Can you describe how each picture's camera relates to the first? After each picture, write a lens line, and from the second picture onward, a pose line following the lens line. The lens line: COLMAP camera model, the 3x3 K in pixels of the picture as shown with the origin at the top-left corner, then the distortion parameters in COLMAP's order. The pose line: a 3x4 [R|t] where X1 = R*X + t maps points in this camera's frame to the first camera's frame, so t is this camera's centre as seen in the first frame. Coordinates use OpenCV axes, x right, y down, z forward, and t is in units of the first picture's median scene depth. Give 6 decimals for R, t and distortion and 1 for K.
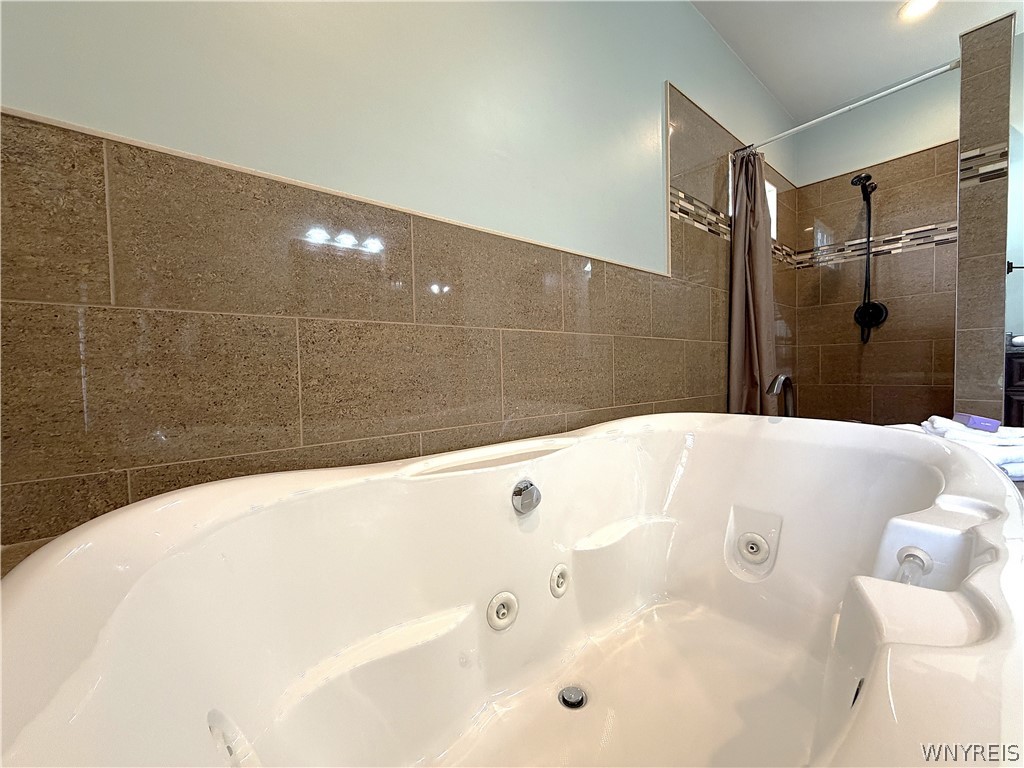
lens RADIAL K [[413.3, 0, 510.5], [0, 413.3, 384.5], [0, 0, 1]] dist [-0.000813, 0.000559]
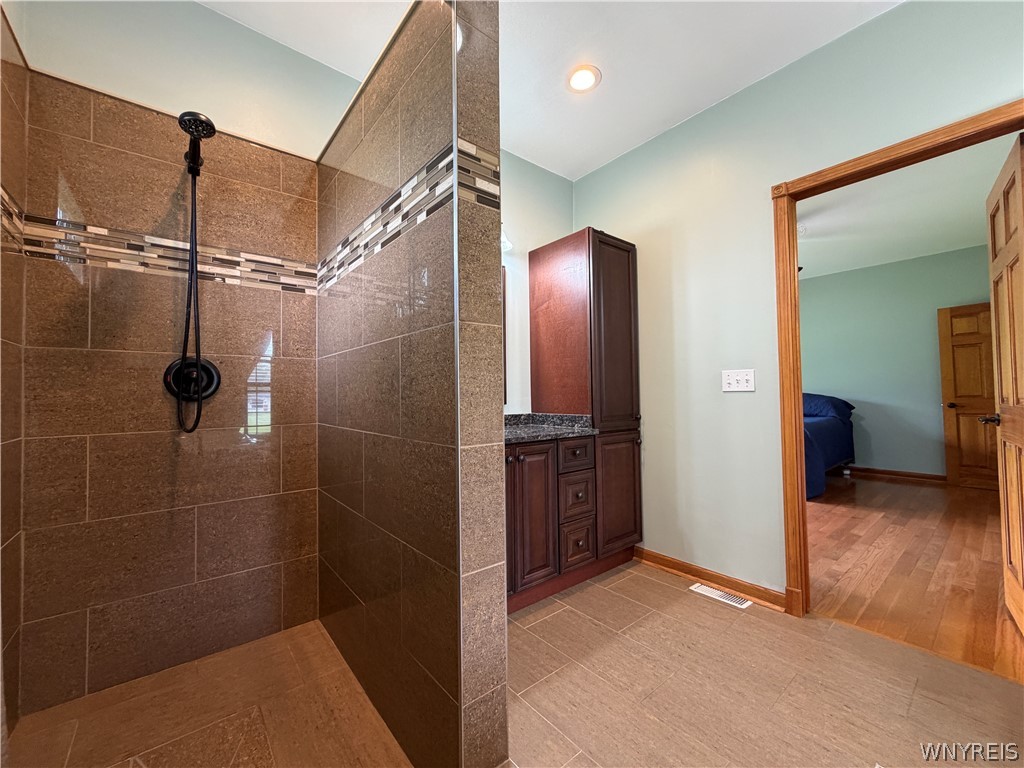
lens RADIAL K [[413.3, 0, 510.5], [0, 413.3, 384.5], [0, 0, 1]] dist [-0.000813, 0.000559]
pose [[0.022226, 0.051073, 0.998448, 0.442518], [0.050762, 0.997348, -0.052147, -0.152514], [-0.998463, 0.051843, 0.019574, 0.768302]]
